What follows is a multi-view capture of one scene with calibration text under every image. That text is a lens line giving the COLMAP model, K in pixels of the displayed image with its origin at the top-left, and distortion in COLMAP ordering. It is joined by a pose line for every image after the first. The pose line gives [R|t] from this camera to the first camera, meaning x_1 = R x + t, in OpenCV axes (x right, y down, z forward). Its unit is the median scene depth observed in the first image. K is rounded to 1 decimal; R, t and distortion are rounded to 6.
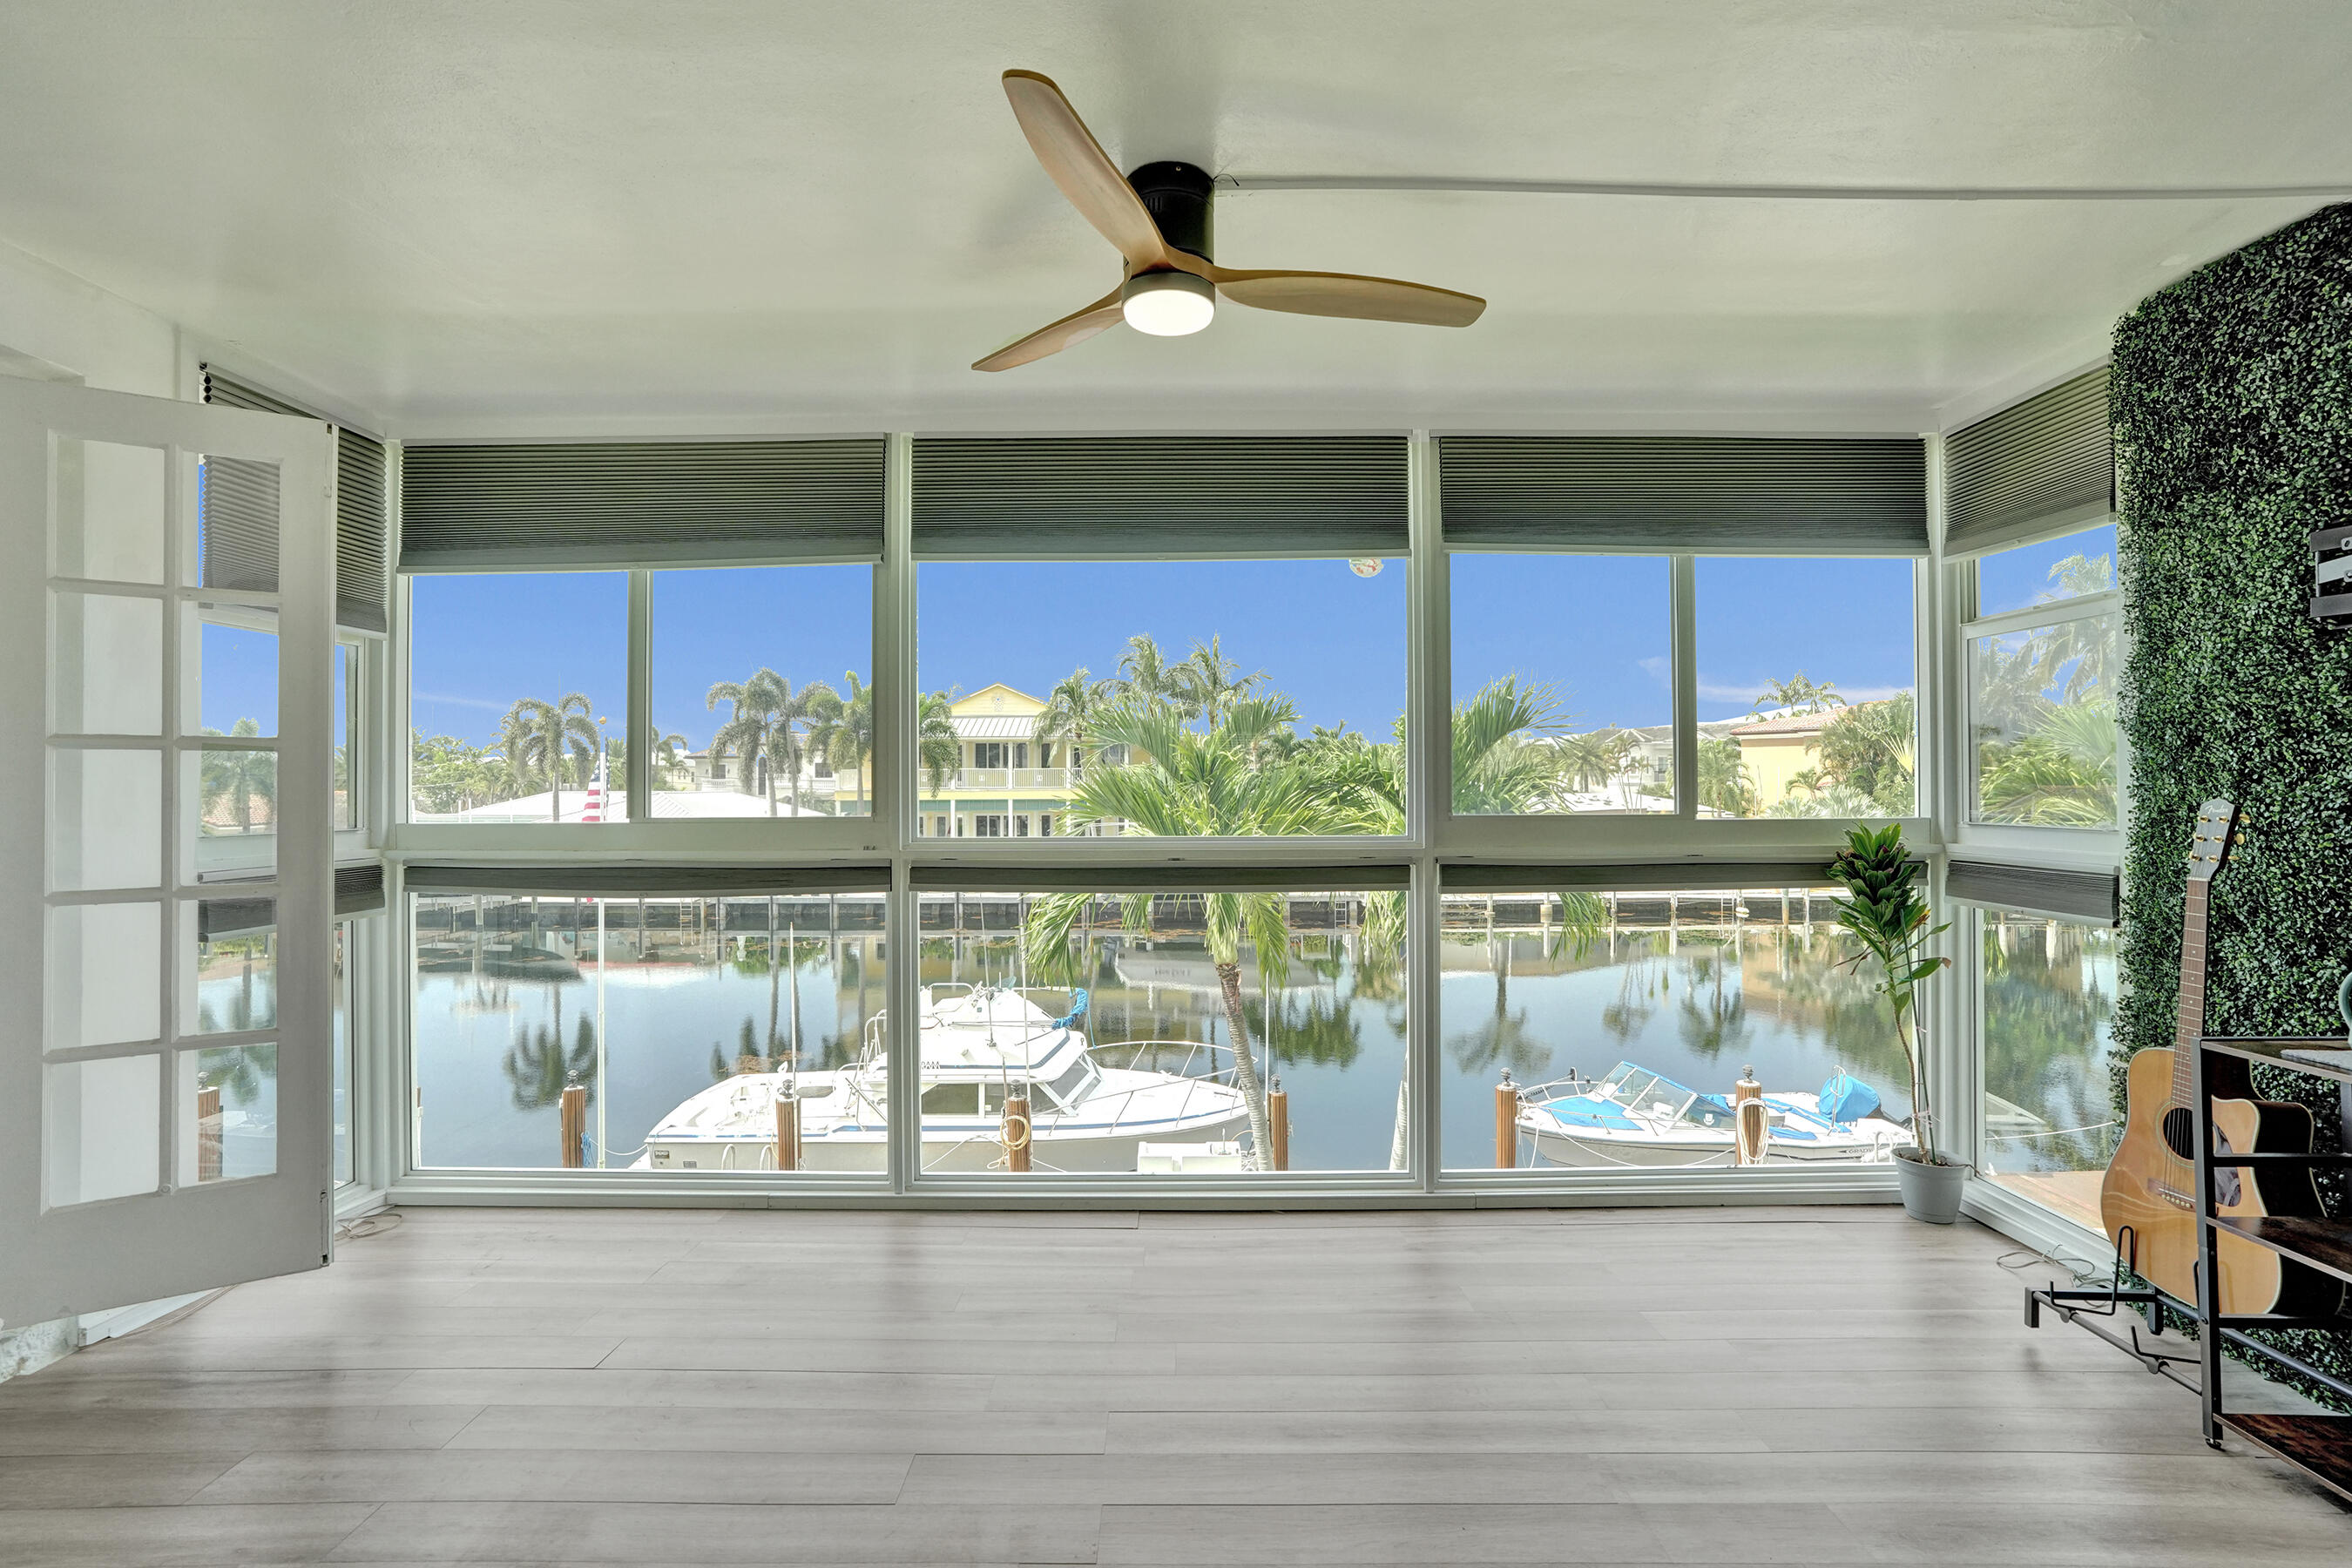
lens RADIAL K [[1103.0, 0, 1169.8], [0, 1103.0, 782.5], [0, 0, 1]] dist [-0.059871, 0.030842]
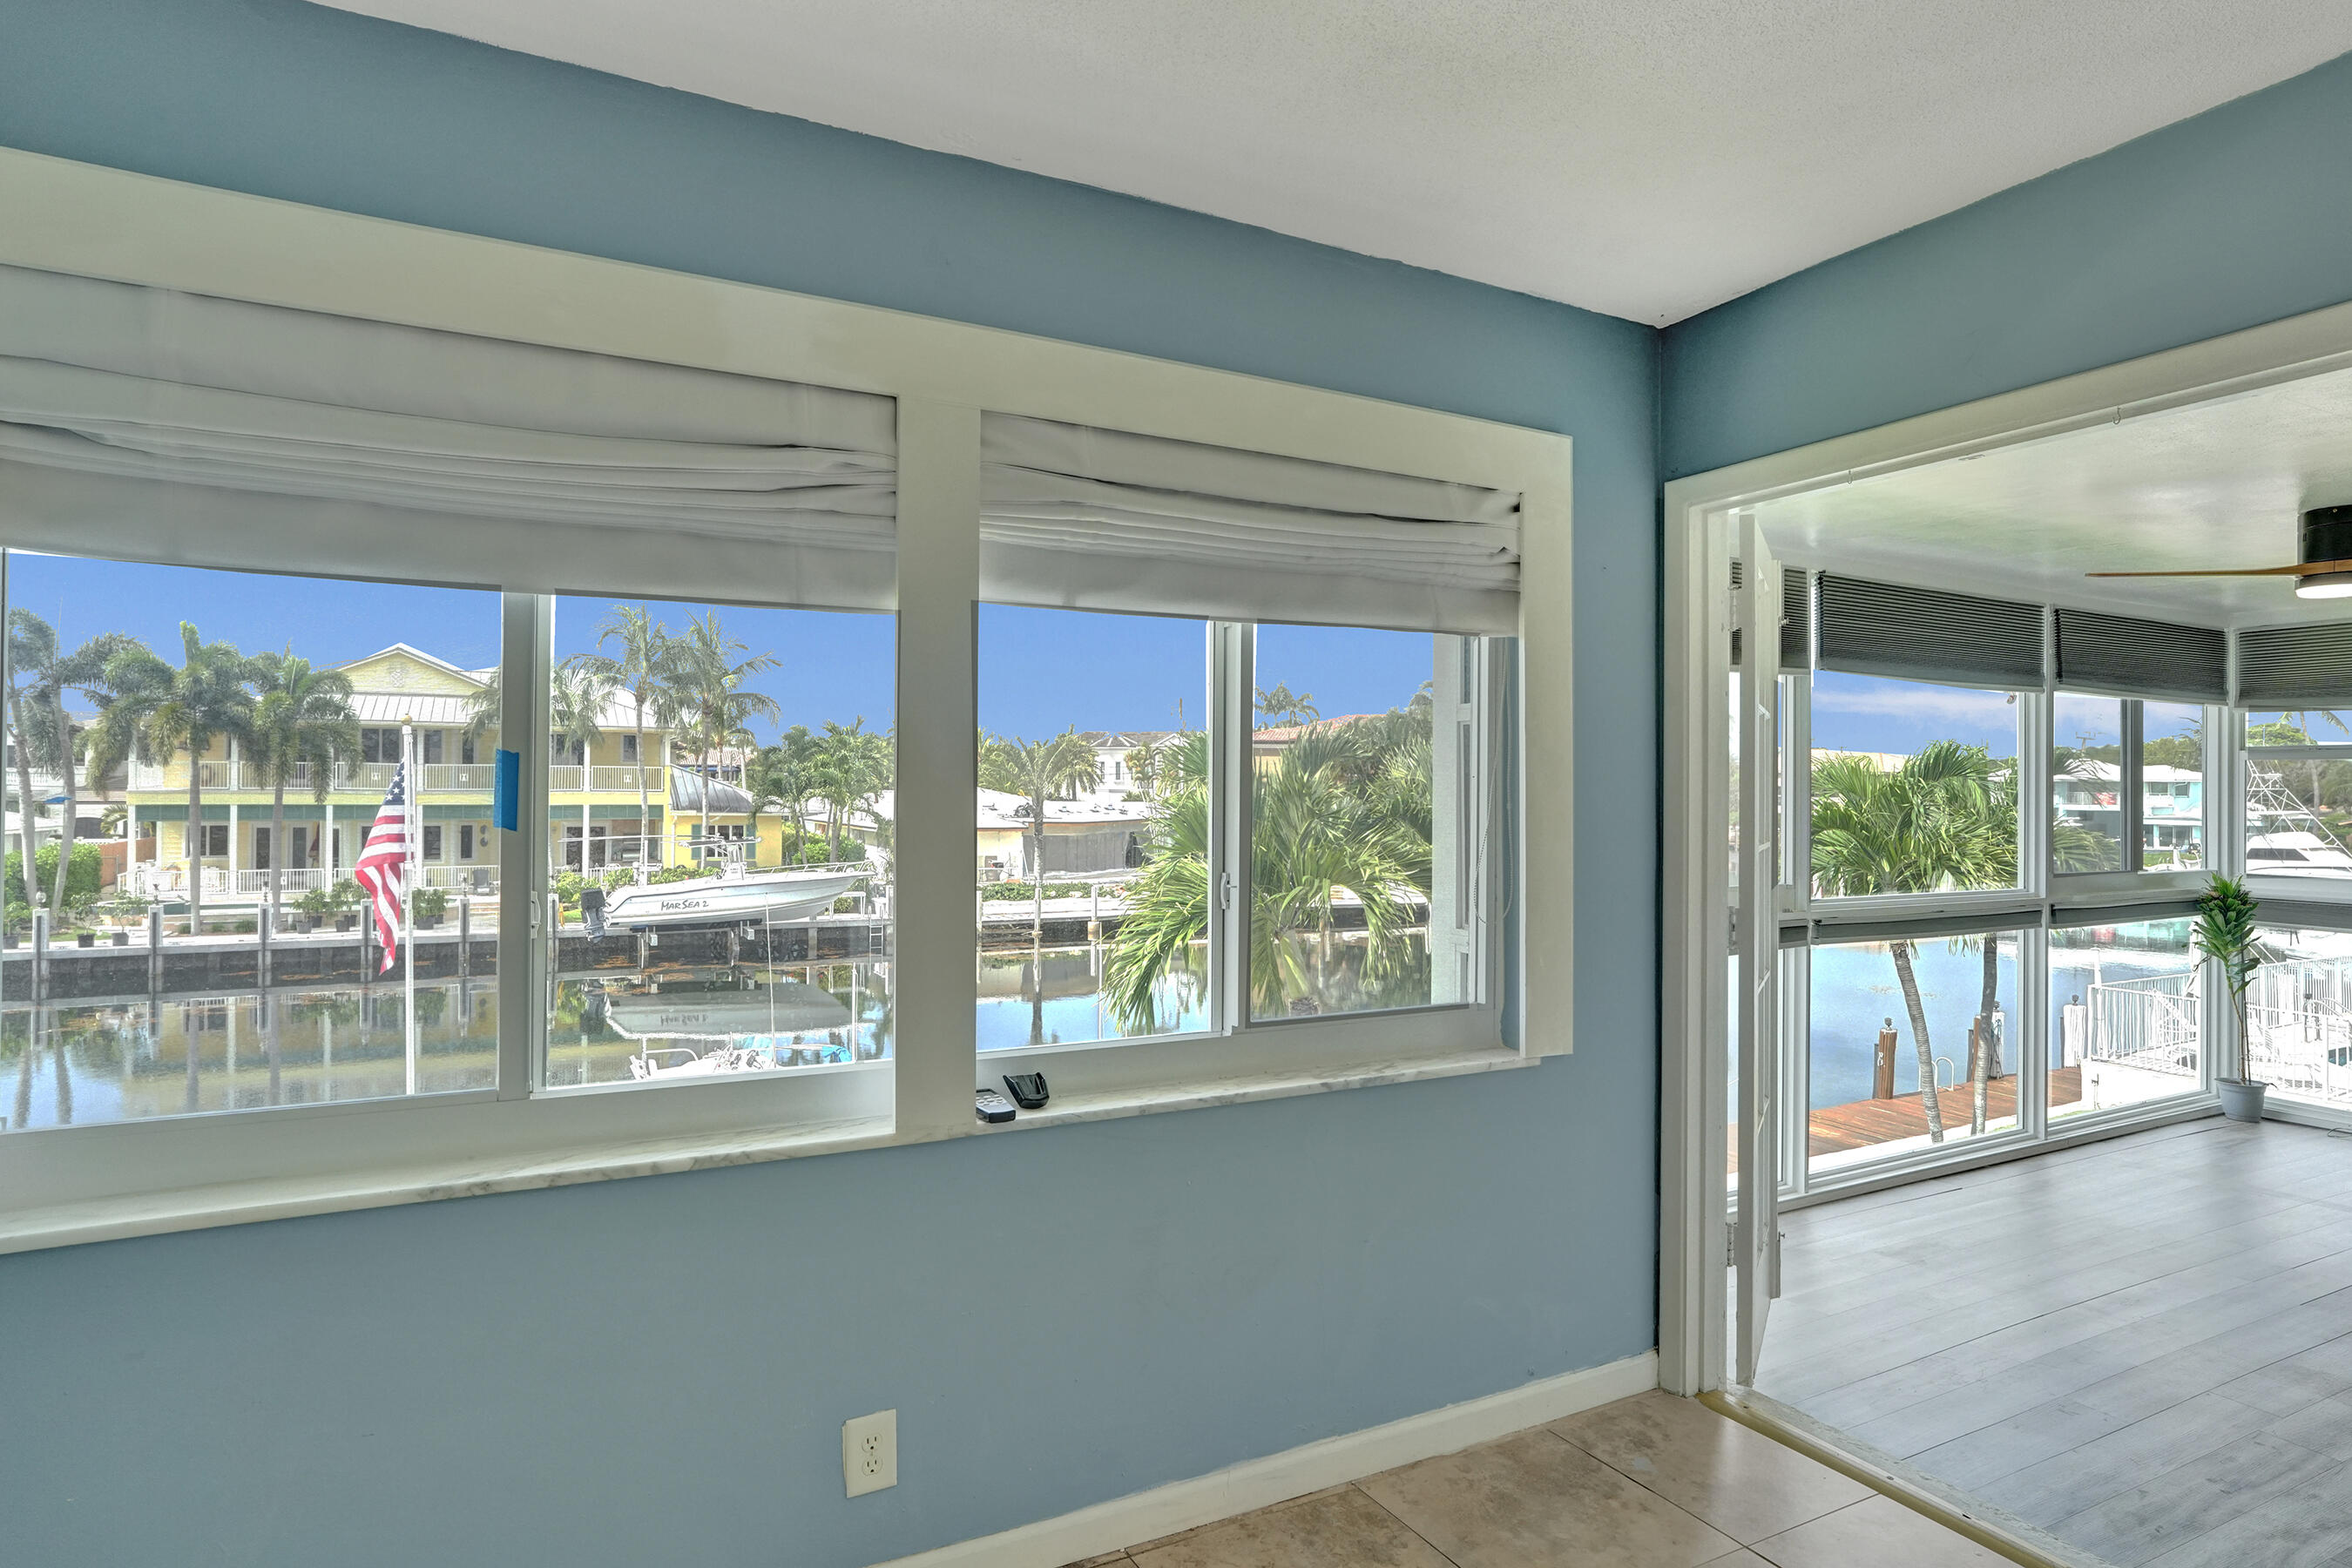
lens RADIAL K [[1260.9, 0, 1167.5], [0, 1260.9, 784.0], [0, 0, 1]] dist [-0.050832, 0.033901]
pose [[0.888394, 0.015127, 0.458833, -0.339816], [-0.015085, 0.999879, -0.003757, -0.014297], [-0.458835, -0.003584, 0.888514, 0.020826]]
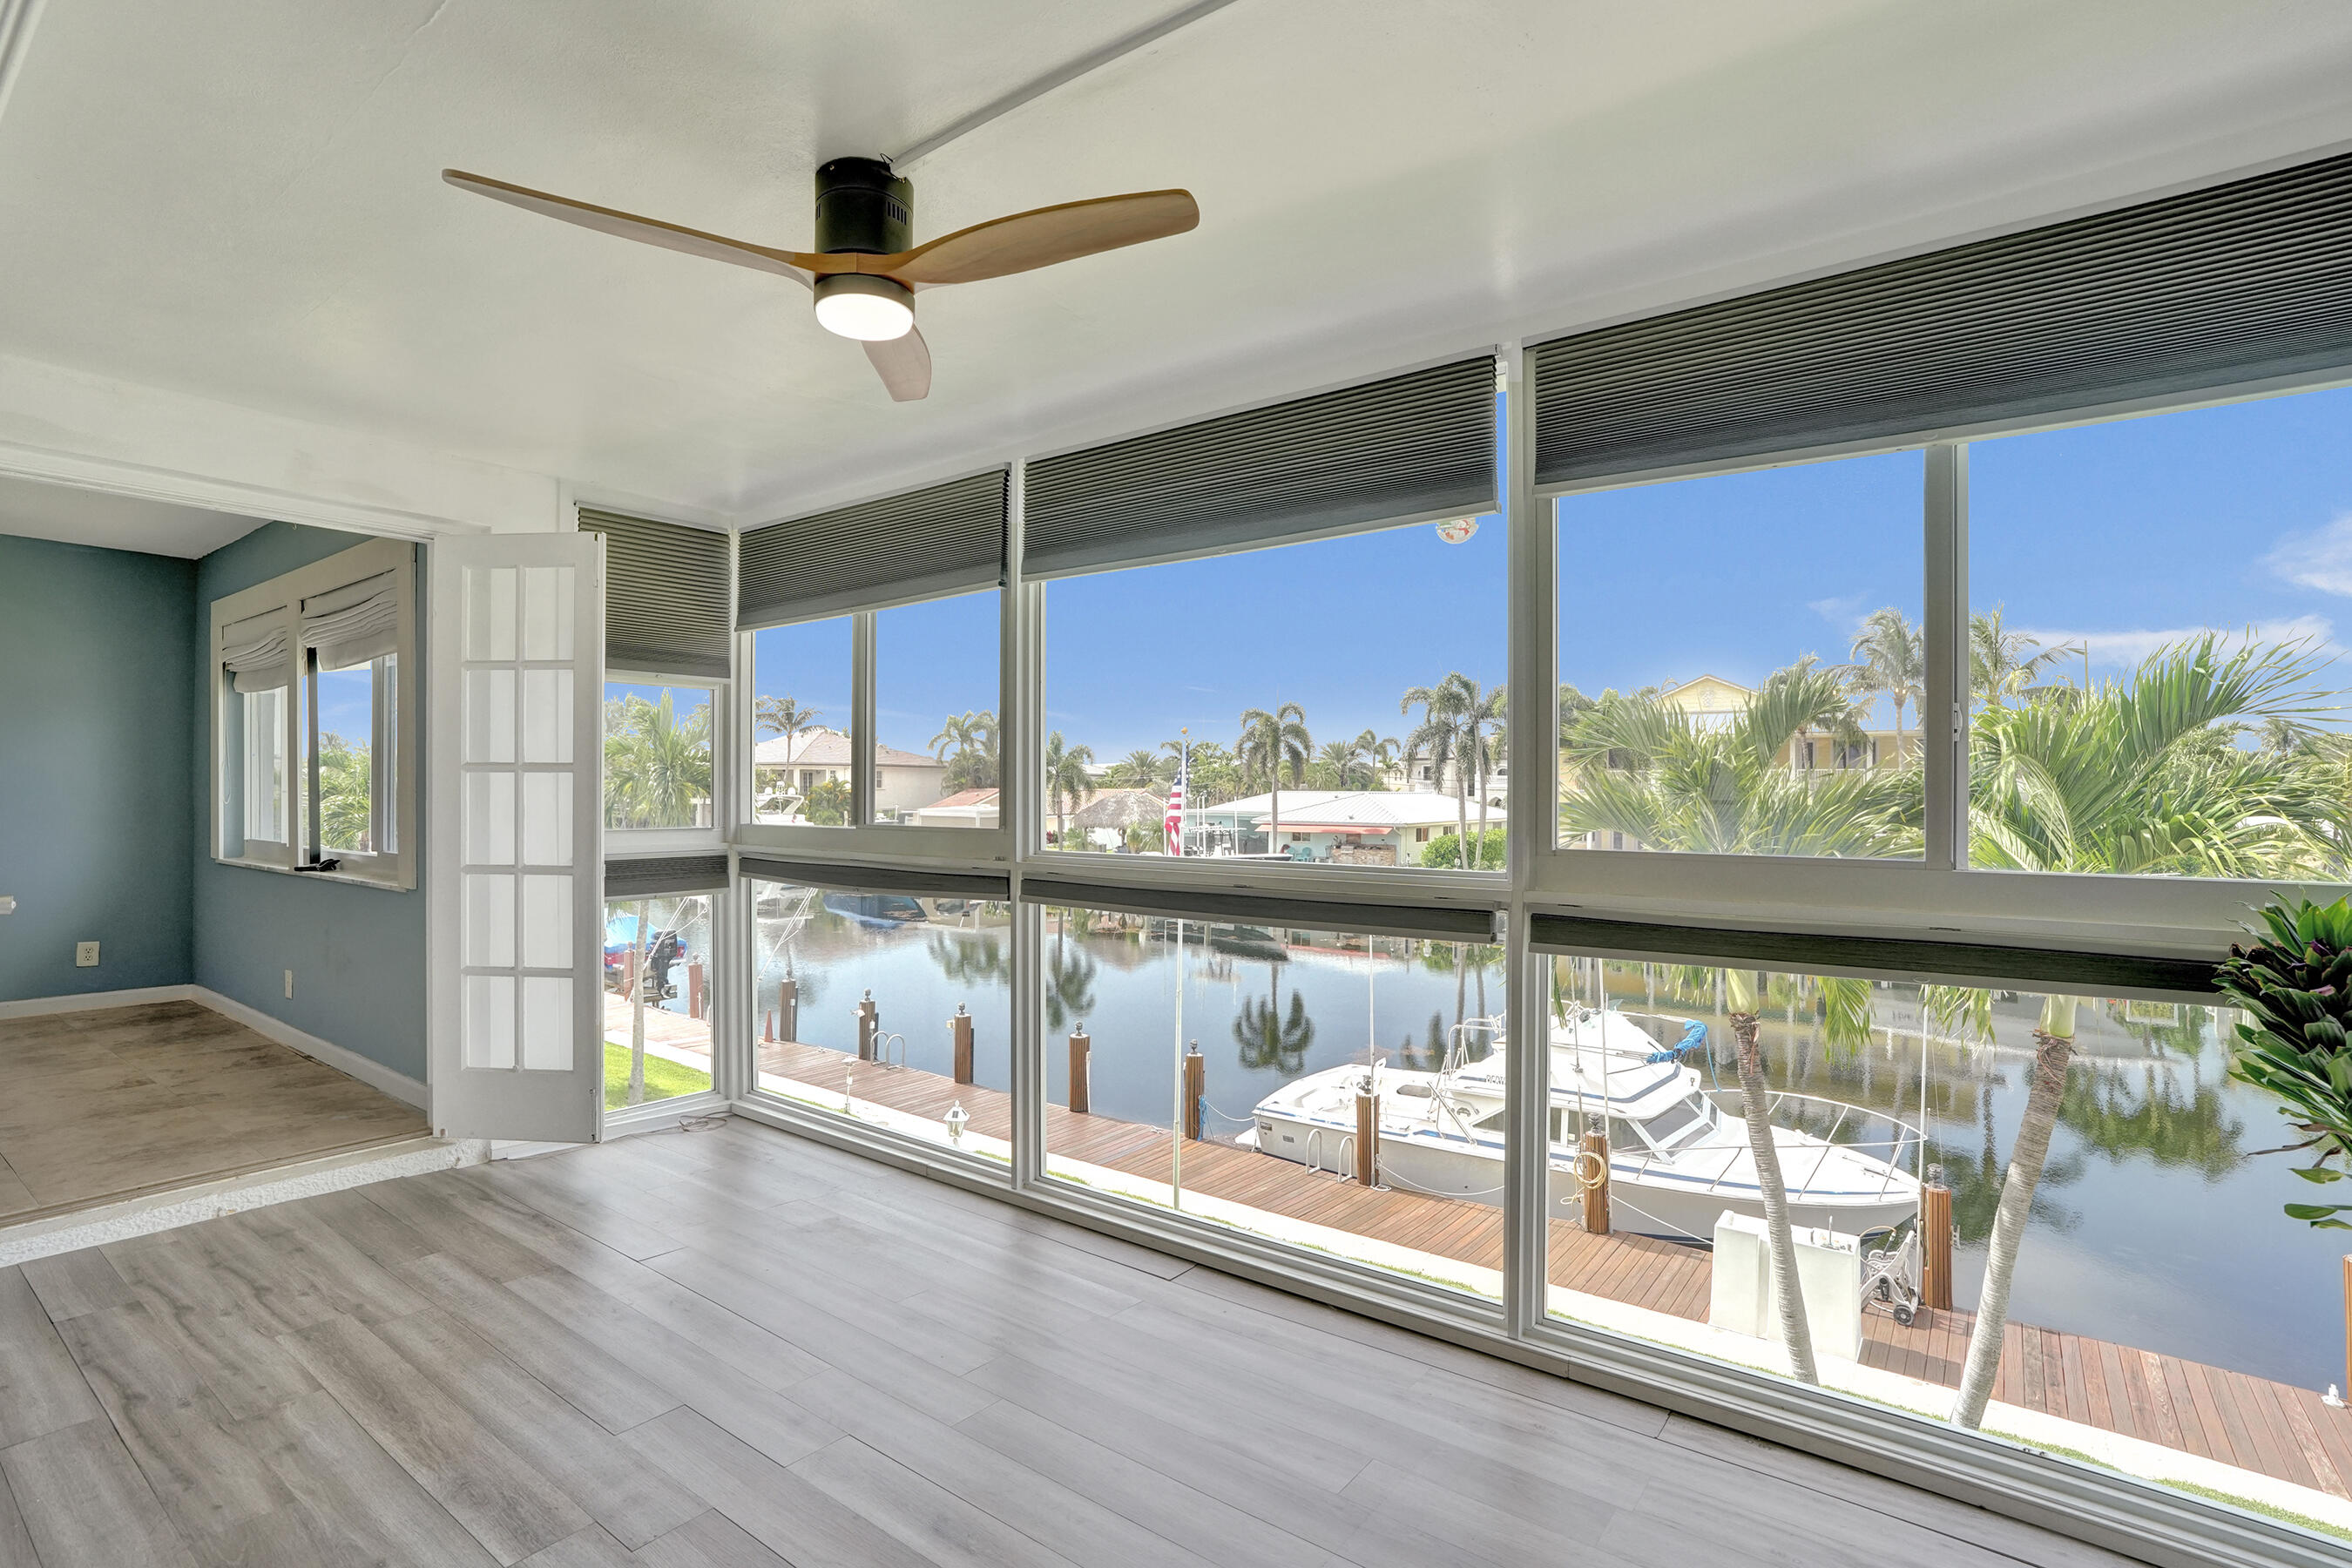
lens RADIAL K [[1109.2, 0, 1171.0], [0, 1109.2, 787.8], [0, 0, 1]] dist [-0.062099, 0.027055]
pose [[0.805160, 0.004762, -0.593038, 0.109259], [-0.002127, 0.999985, 0.005141, -0.002948], [0.593054, -0.002877, 0.805158, 0.053053]]
